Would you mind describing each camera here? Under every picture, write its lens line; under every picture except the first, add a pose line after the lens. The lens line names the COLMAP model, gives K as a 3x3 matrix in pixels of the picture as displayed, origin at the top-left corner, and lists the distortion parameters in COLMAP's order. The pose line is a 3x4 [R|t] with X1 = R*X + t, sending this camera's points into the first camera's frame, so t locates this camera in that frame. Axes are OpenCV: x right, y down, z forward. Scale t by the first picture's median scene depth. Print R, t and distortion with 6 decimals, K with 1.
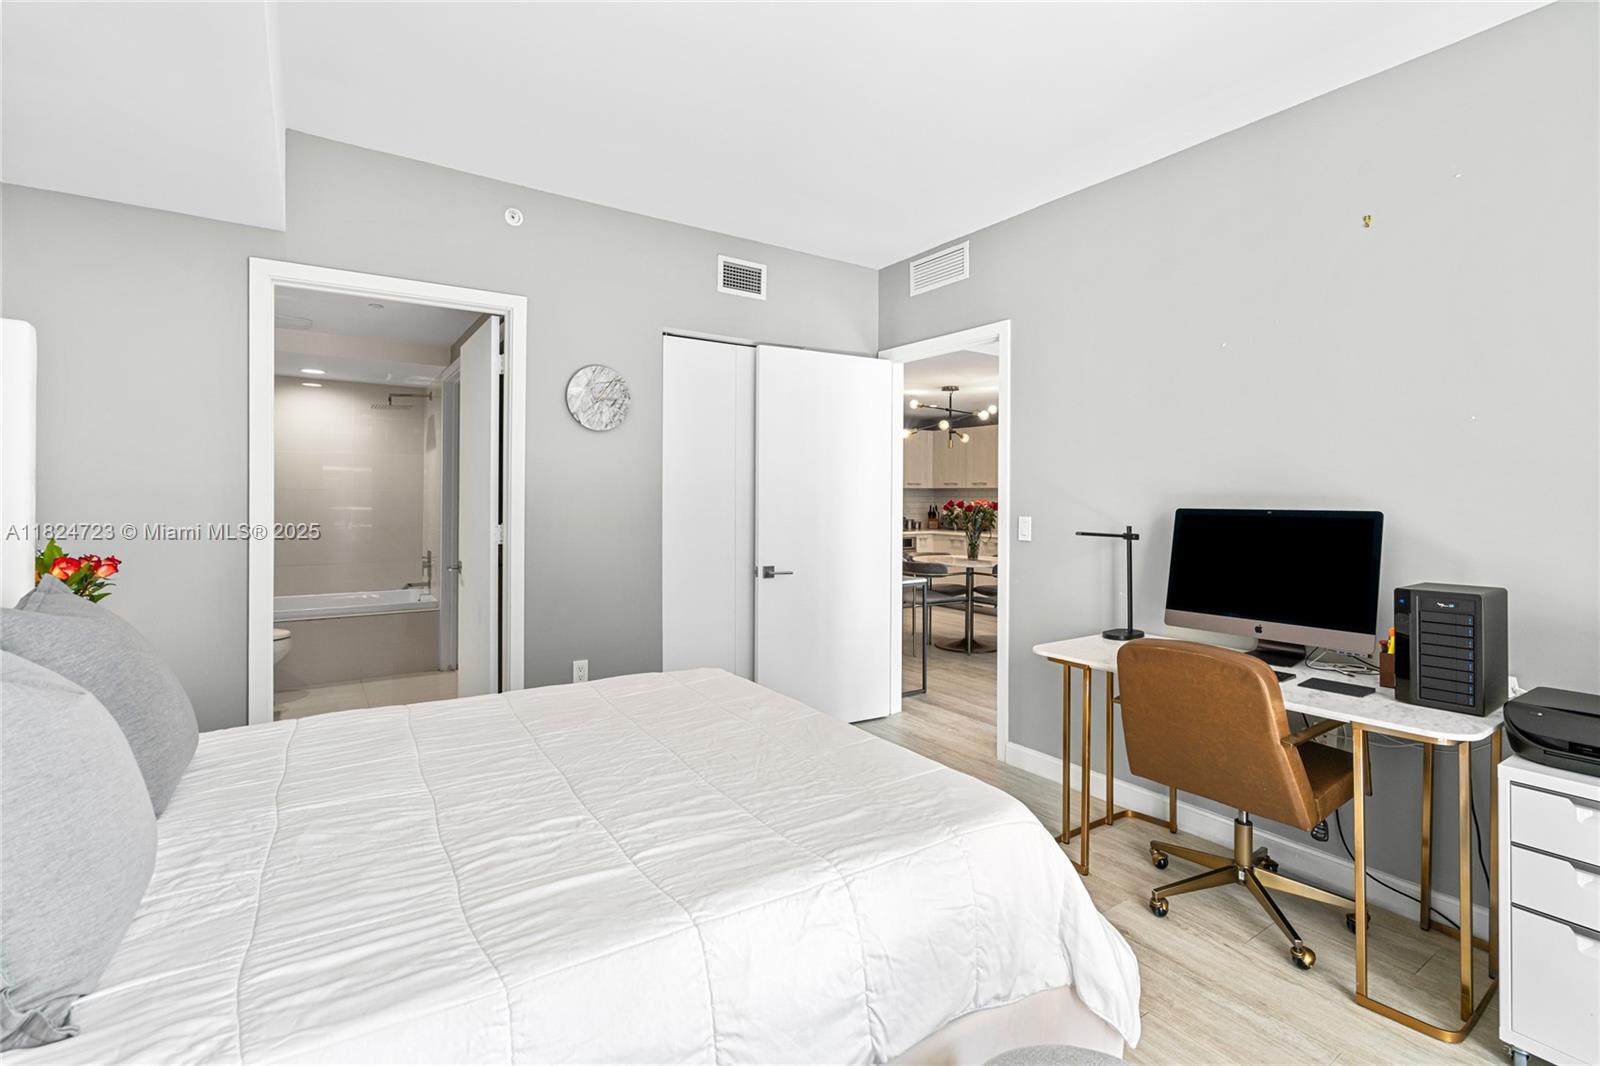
lens RADIAL K [[733.7, 0, 803.5], [0, 733.7, 493.9], [0, 0, 1]] dist [-0.002485, 0.001052]
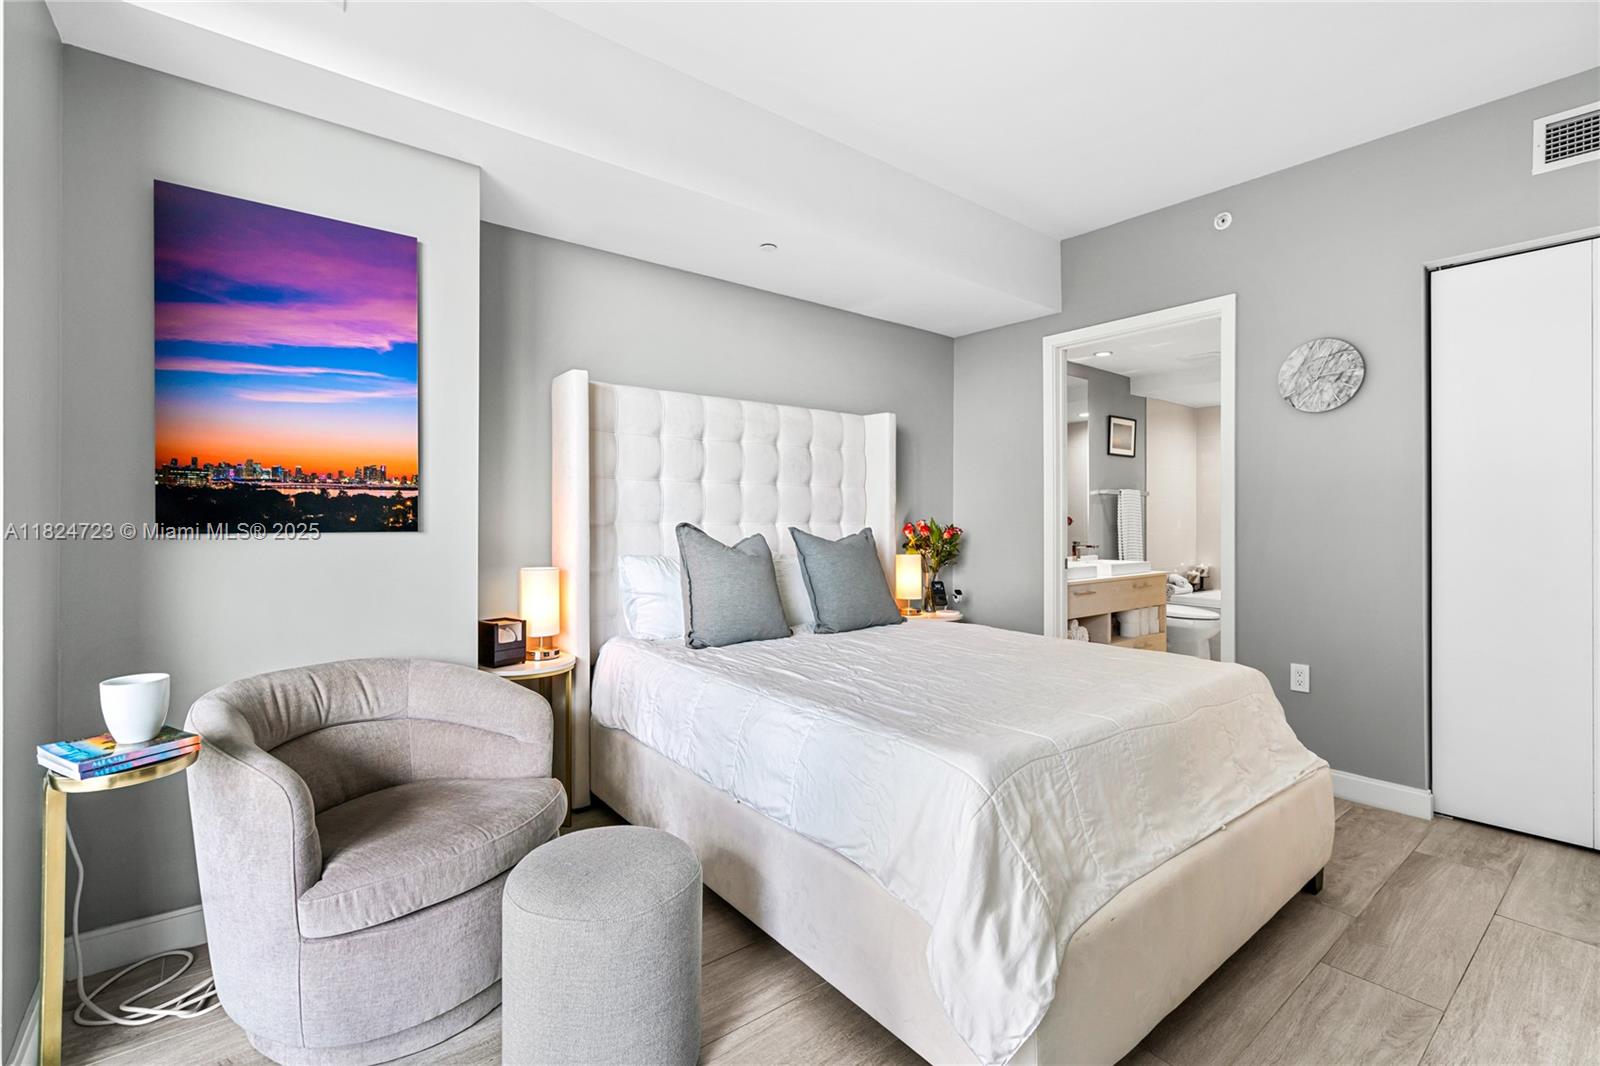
lens RADIAL K [[718.2, 0, 802.4], [0, 718.2, 527.4], [0, 0, 1]] dist [-0.005163, 0.000805]
pose [[0.084254, 0.000954, -0.996444, 0.530909], [0.006818, 0.999976, 0.001534, 0.047603], [0.996421, -0.006923, 0.084246, 0.296783]]
